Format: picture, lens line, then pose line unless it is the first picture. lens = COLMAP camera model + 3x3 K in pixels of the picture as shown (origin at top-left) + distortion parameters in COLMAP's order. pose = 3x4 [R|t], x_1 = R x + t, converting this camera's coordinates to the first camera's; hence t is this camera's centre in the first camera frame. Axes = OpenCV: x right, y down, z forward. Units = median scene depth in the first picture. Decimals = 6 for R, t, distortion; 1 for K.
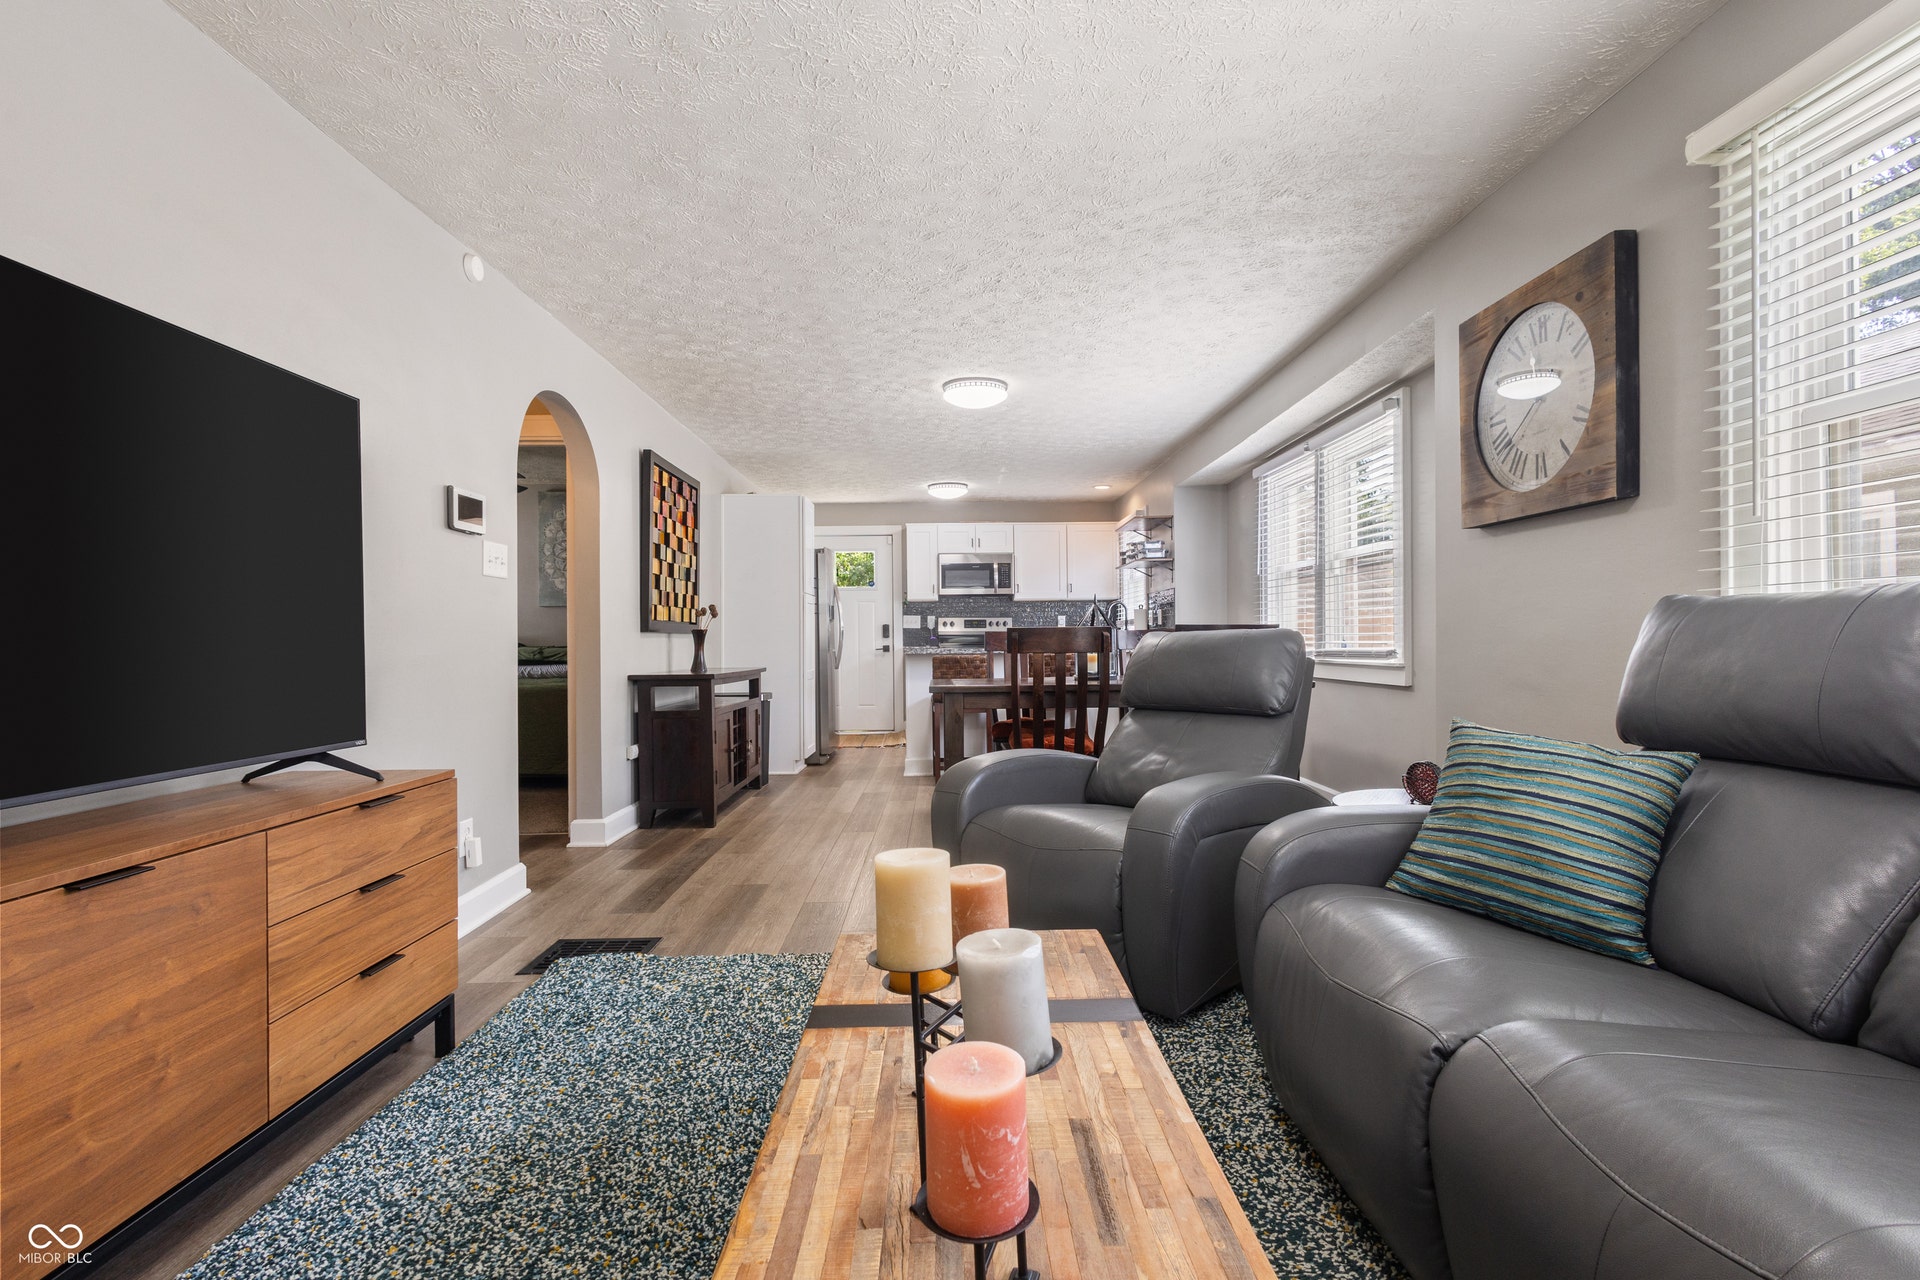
lens RADIAL K [[891.8, 0, 964.2], [0, 891.8, 654.5], [0, 0, 1]] dist [0.004040, 0.000814]
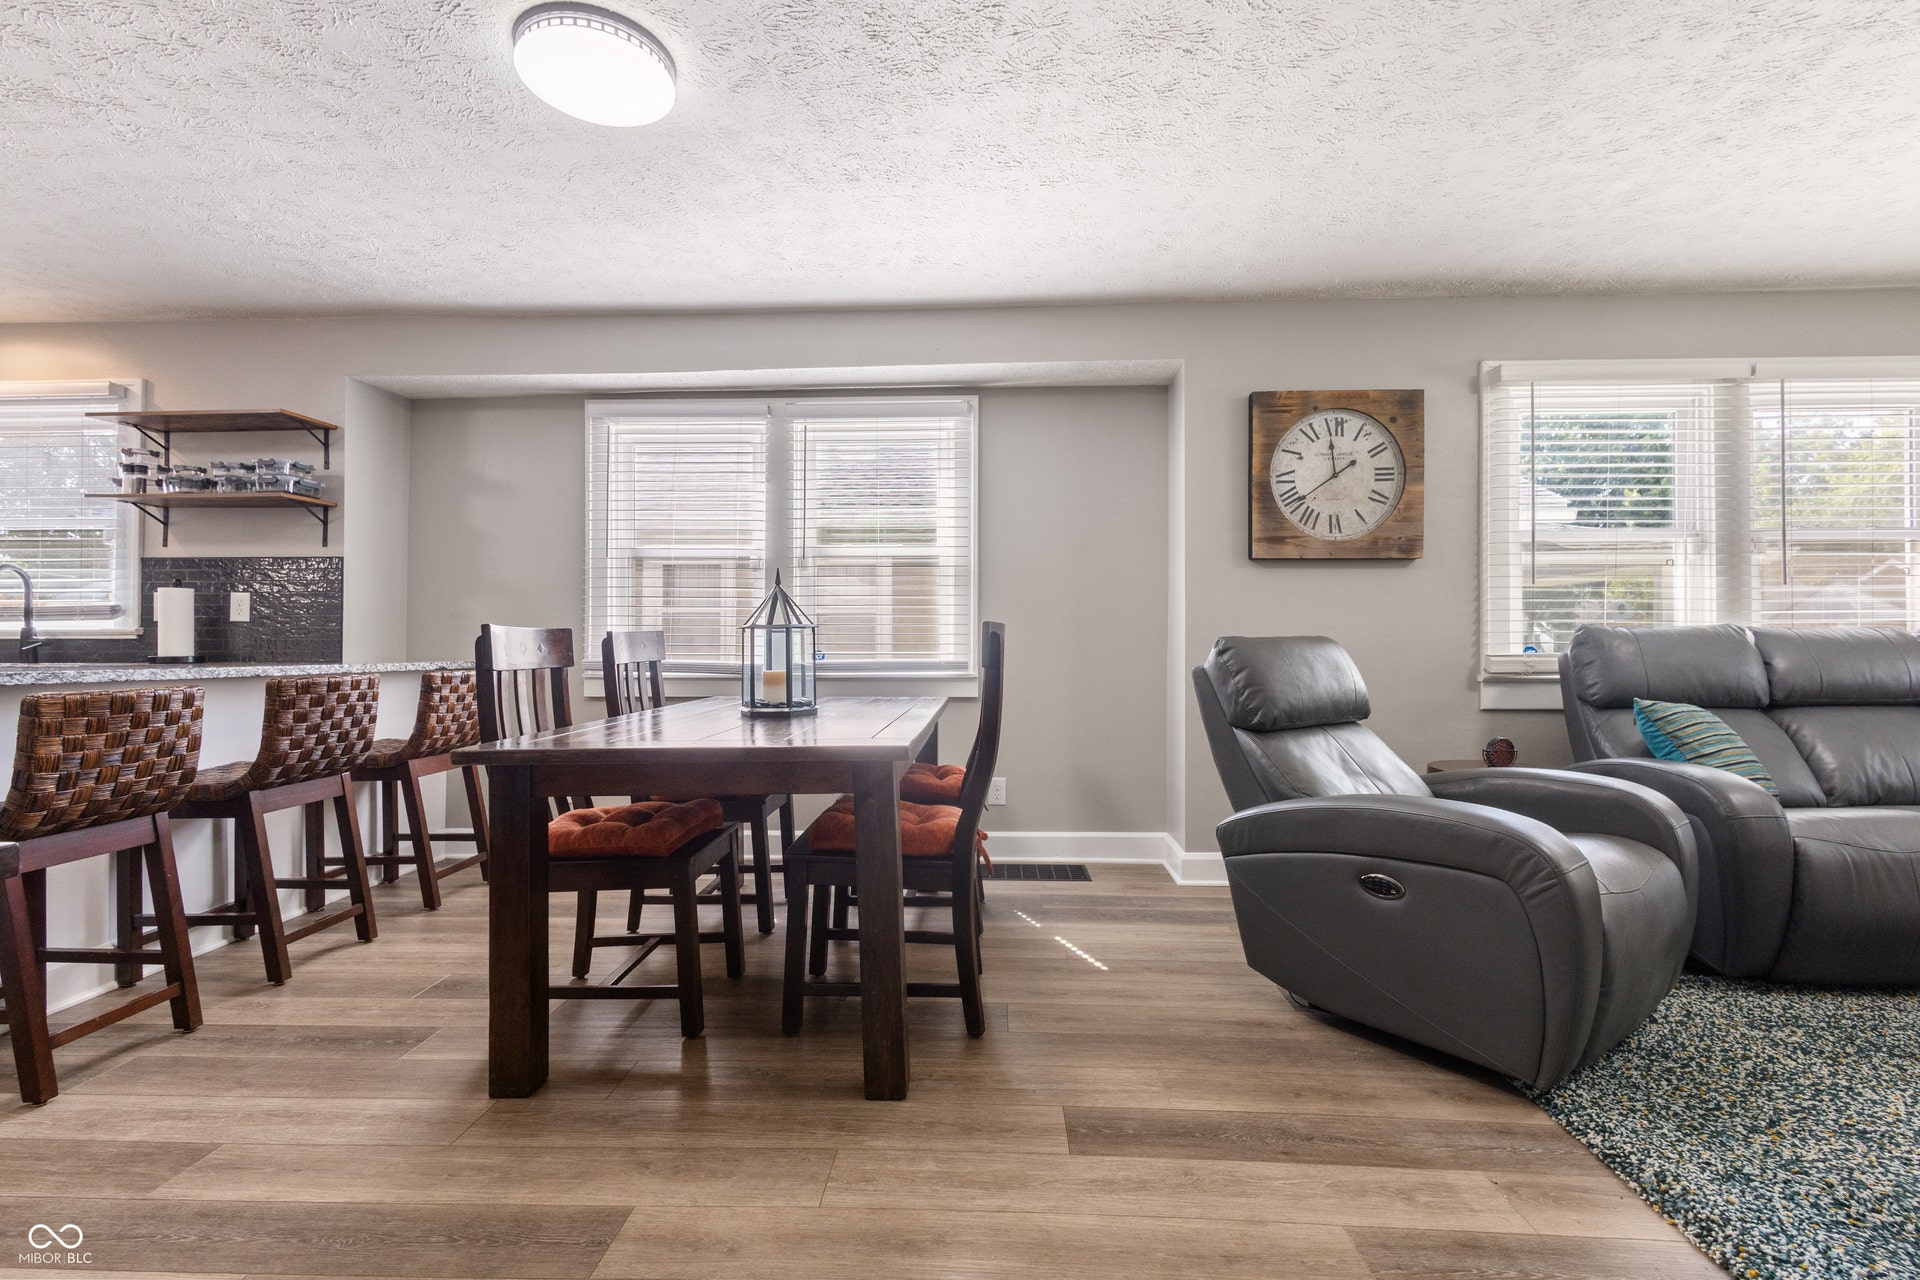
lens RADIAL K [[872.2, 0, 960.0], [0, 872.2, 640.0], [0, 0, 1]] dist [0.024335, -0.010985]
pose [[0.058741, 0.022668, 0.998016, -0.225778], [0.016271, 0.999588, -0.023662, -0.002212], [-0.998141, 0.017629, 0.058348, 0.454597]]
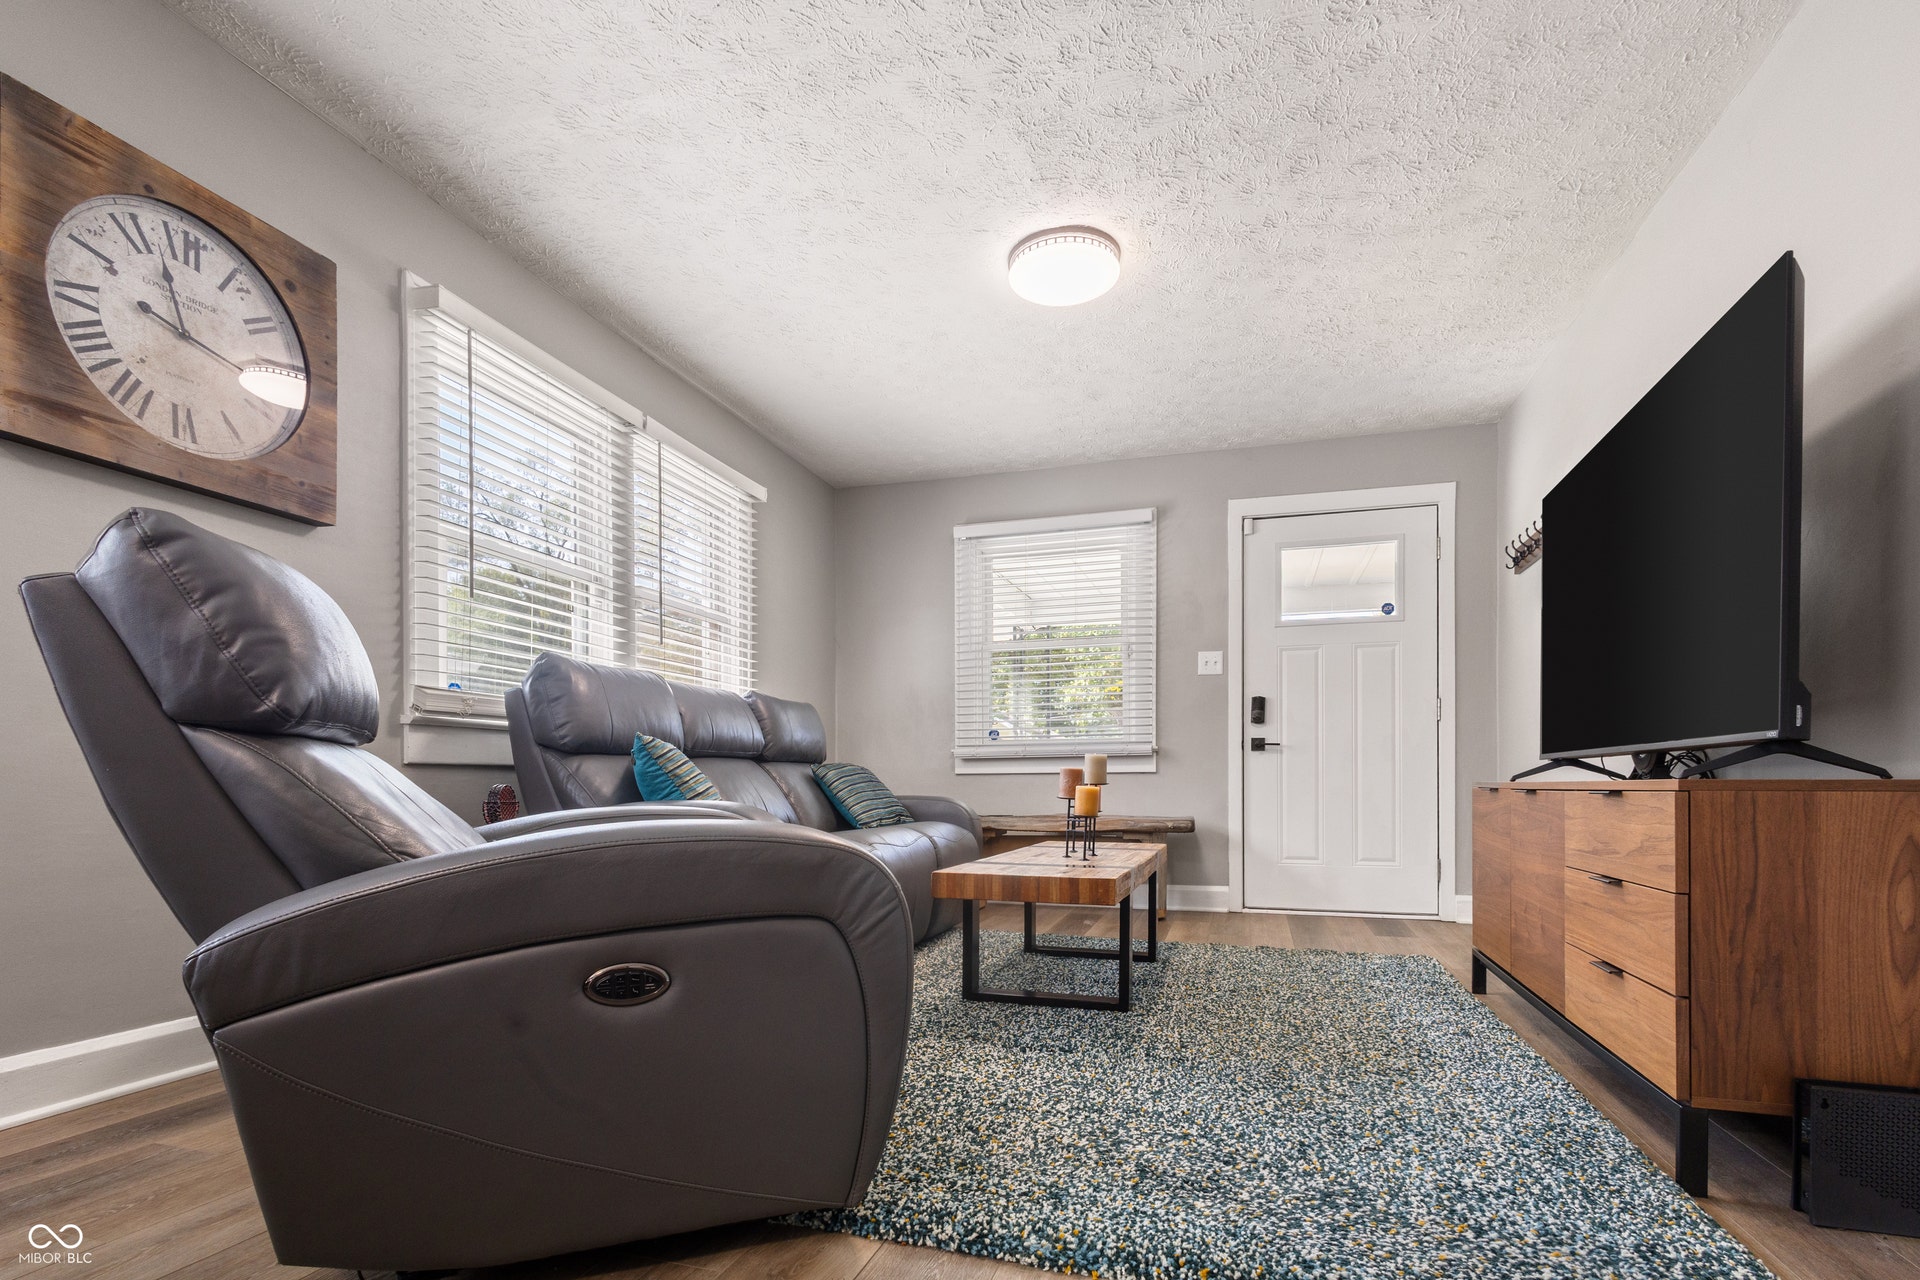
lens RADIAL K [[938.3, 0, 967.8], [0, 938.3, 785.1], [0, 0, 1]] dist [0.004218, 0.000531]
pose [[-0.951014, 0.008748, 0.309023, -0.073442], [0.013752, 0.999807, 0.014016, 0.029514], [-0.308840, 0.017579, -0.950951, 0.472871]]
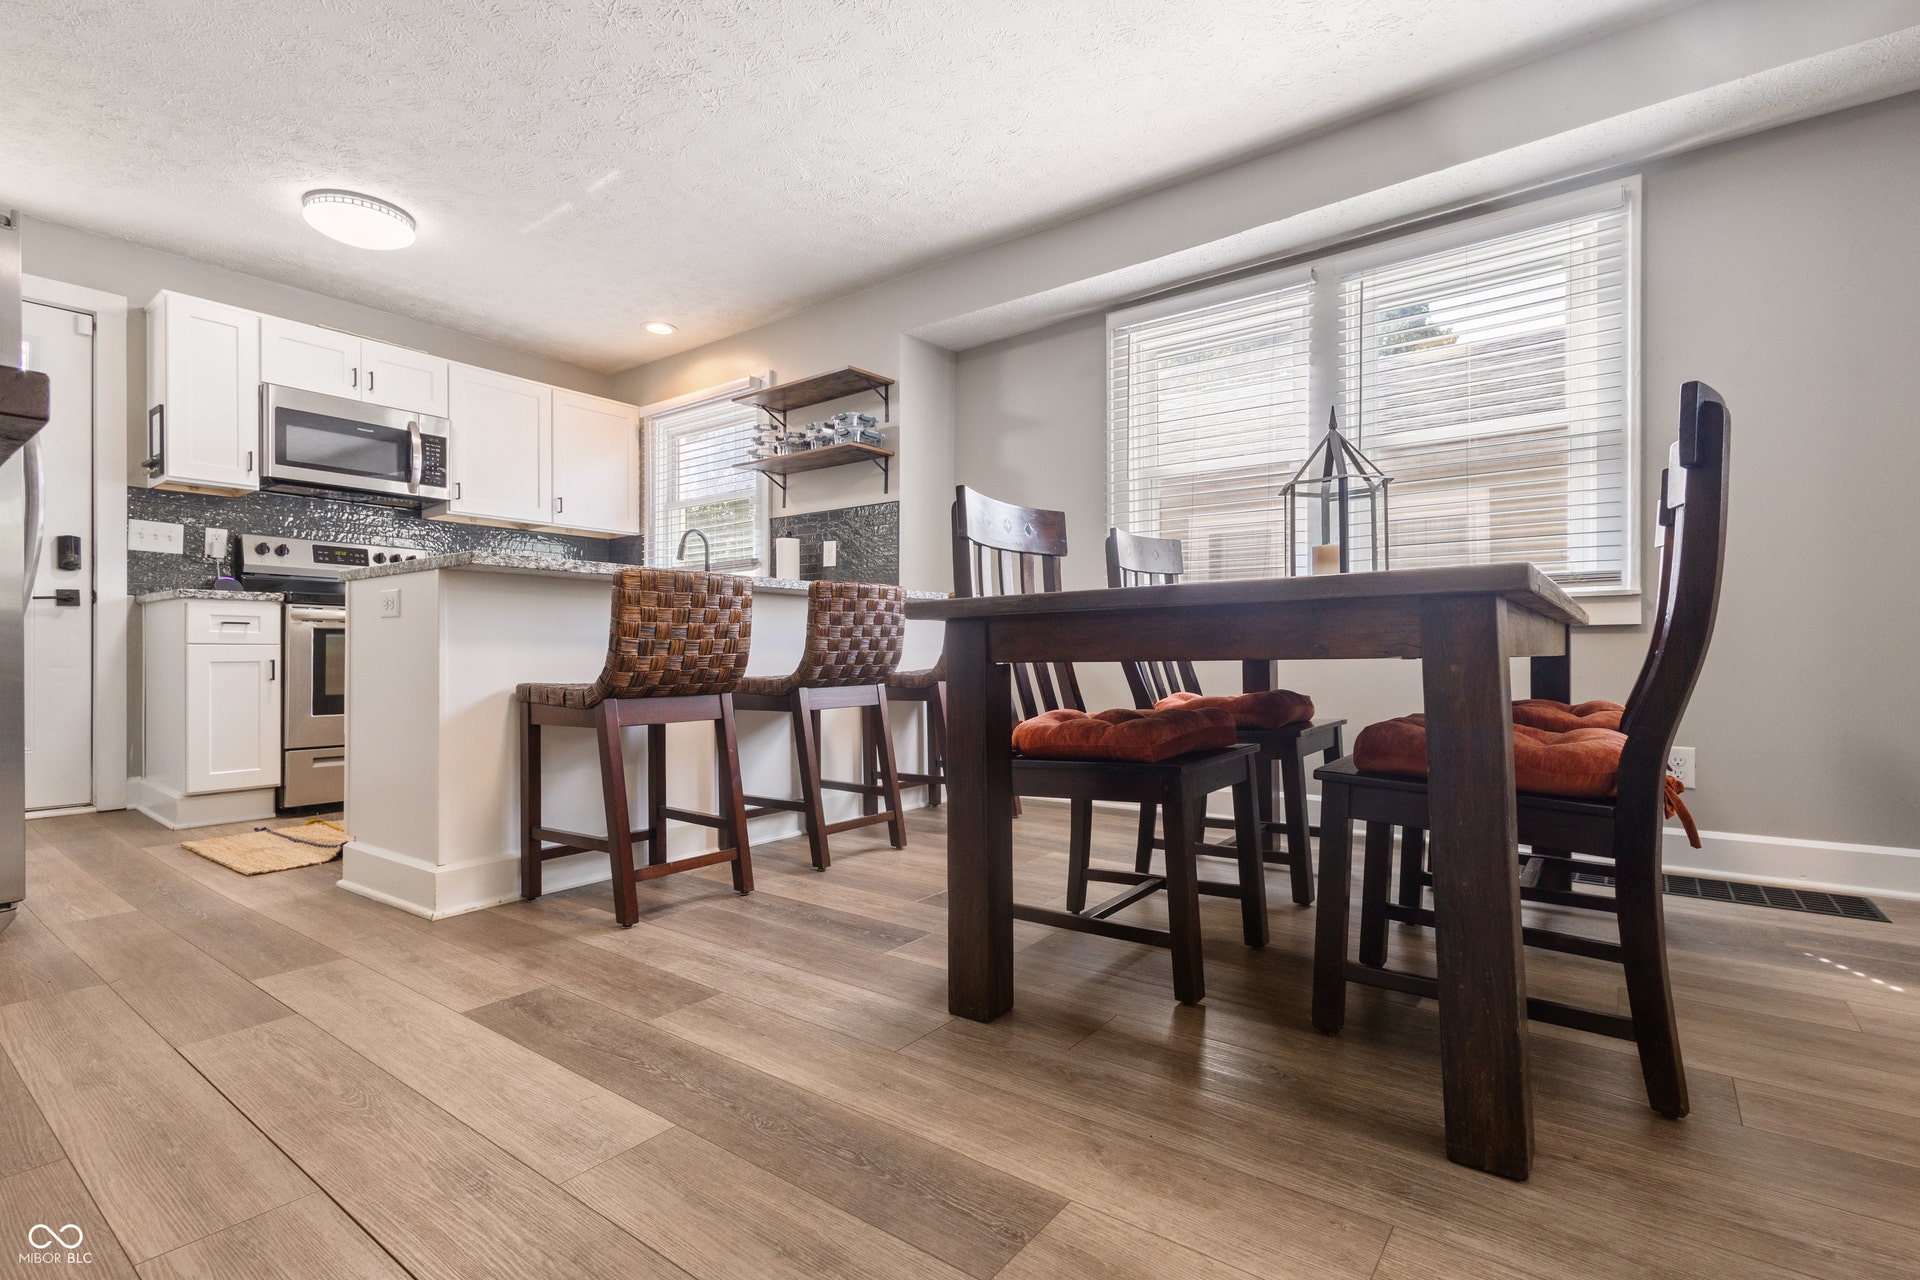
lens RADIAL K [[891.8, 0, 964.2], [0, 891.8, 654.5], [0, 0, 1]] dist [0.004040, 0.000814]
pose [[0.618998, 0.007974, 0.785352, -0.161115], [0.008827, 0.999815, -0.017109, 0.030561], [-0.785343, 0.017523, 0.618813, 0.464893]]
